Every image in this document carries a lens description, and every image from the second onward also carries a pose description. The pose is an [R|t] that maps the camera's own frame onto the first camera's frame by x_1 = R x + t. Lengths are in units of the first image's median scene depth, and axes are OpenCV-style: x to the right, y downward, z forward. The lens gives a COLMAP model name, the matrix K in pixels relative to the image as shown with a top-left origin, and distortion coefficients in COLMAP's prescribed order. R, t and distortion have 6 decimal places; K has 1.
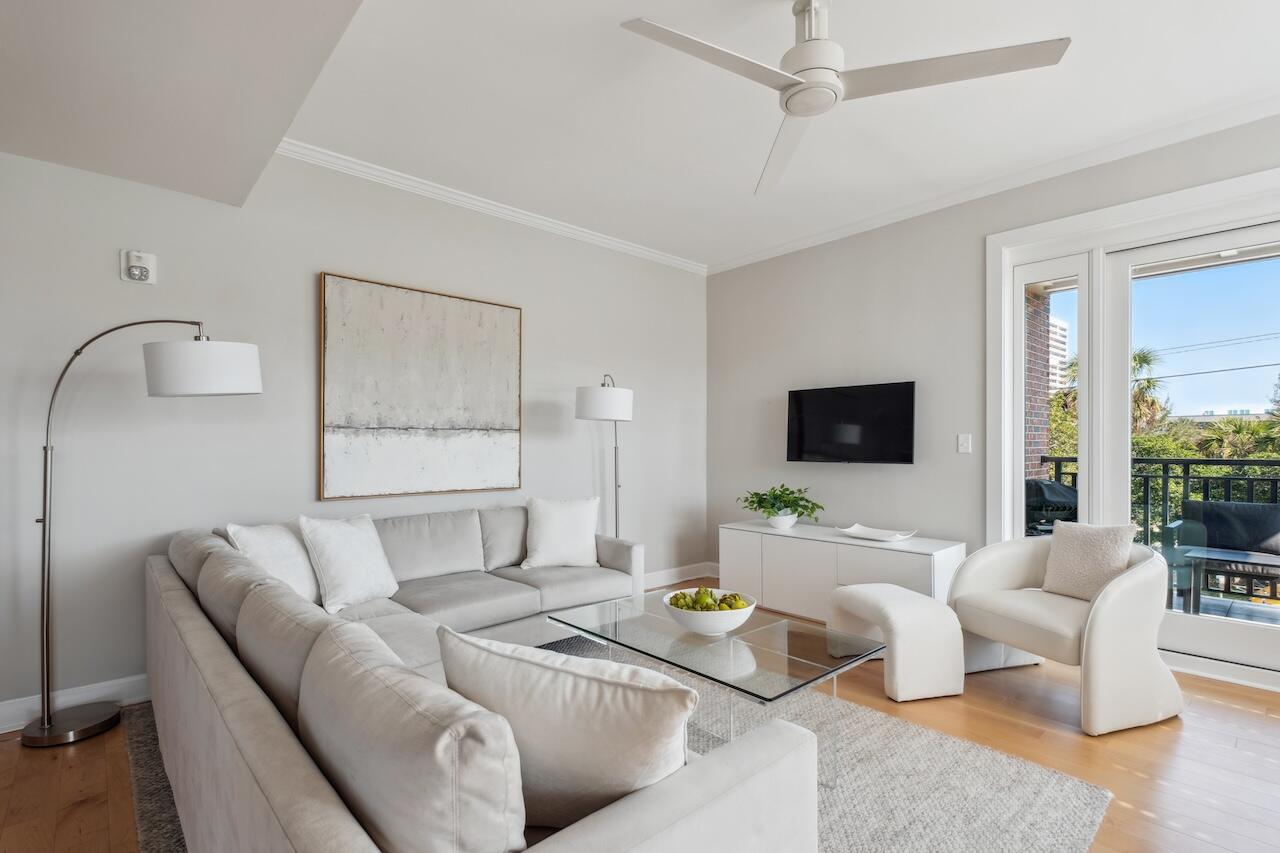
lens RADIAL K [[586.5, 0, 640.9], [0, 586.5, 436.1], [0, 0, 1]] dist [0.001893, -0.000368]
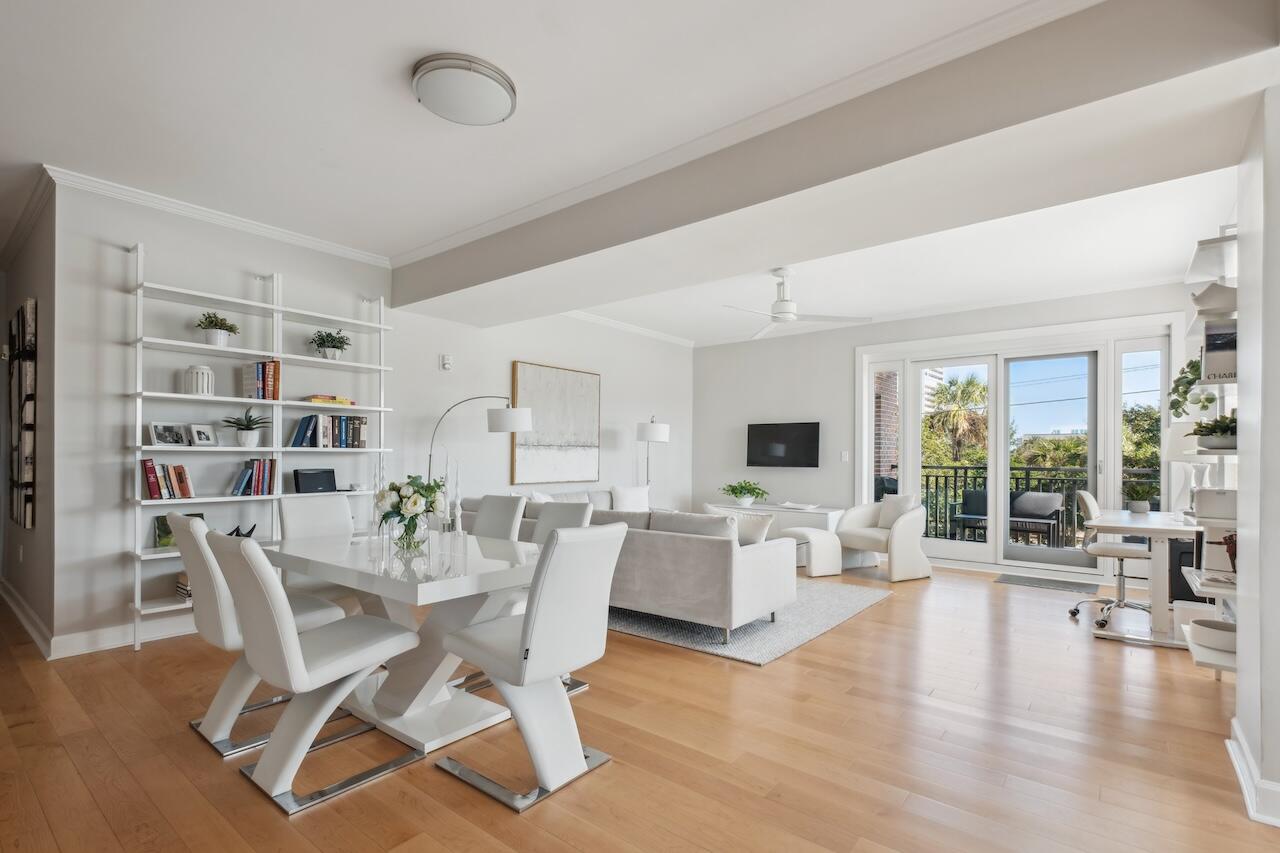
lens RADIAL K [[586.5, 0, 642.5], [0, 586.5, 437.2], [0, 0, 1]] dist [0.001893, -0.000368]
pose [[0.988476, 0.011749, 0.150920, -0.363205], [-0.009051, 0.999787, -0.018548, -0.008030], [-0.151106, 0.016968, 0.988372, -0.740999]]
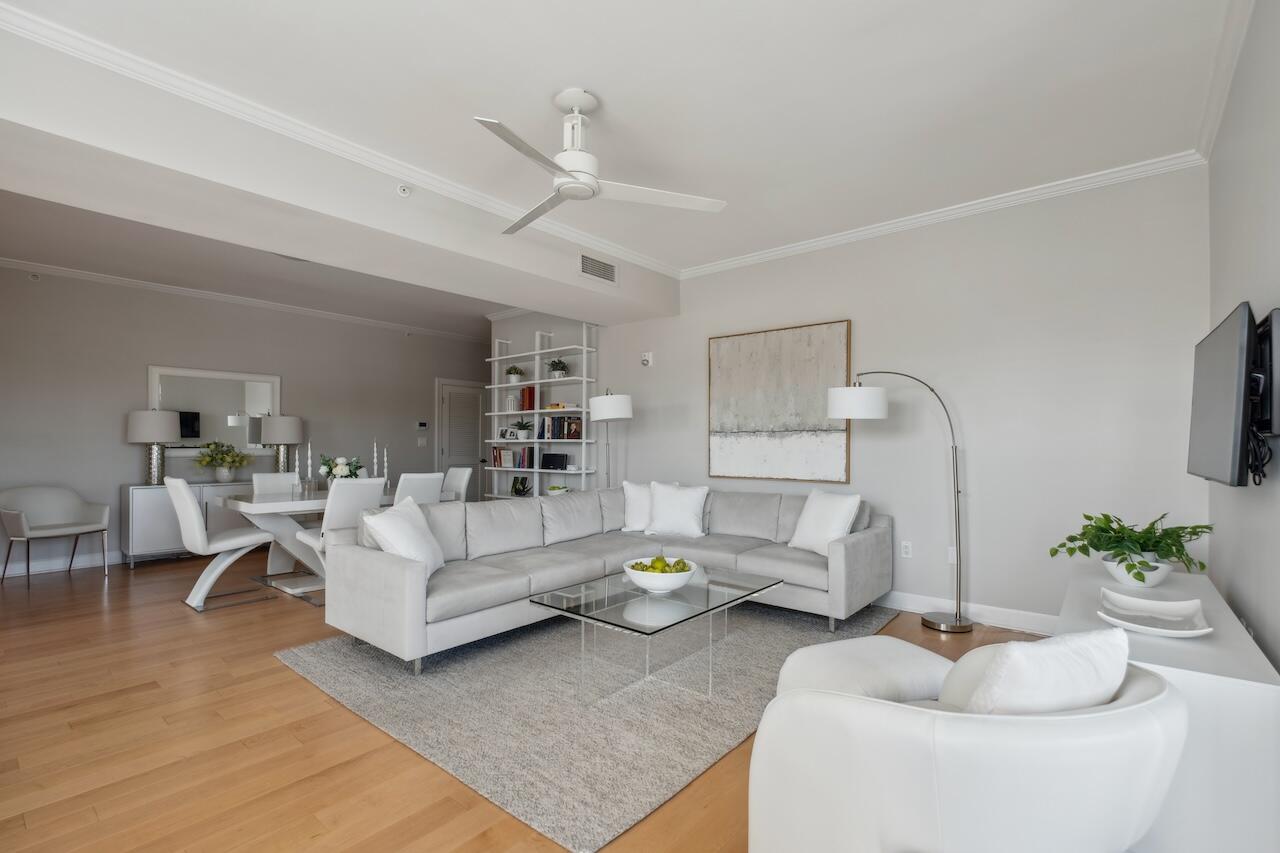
lens RADIAL K [[586.5, 0, 664.1], [0, 586.5, 434.8], [0, 0, 1]] dist [0.001893, -0.000368]
pose [[0.145318, -0.016152, -0.989253, 0.899404], [0.010540, 0.999835, -0.014777, 0.012020], [0.989329, -0.008279, 0.145464, 0.541347]]
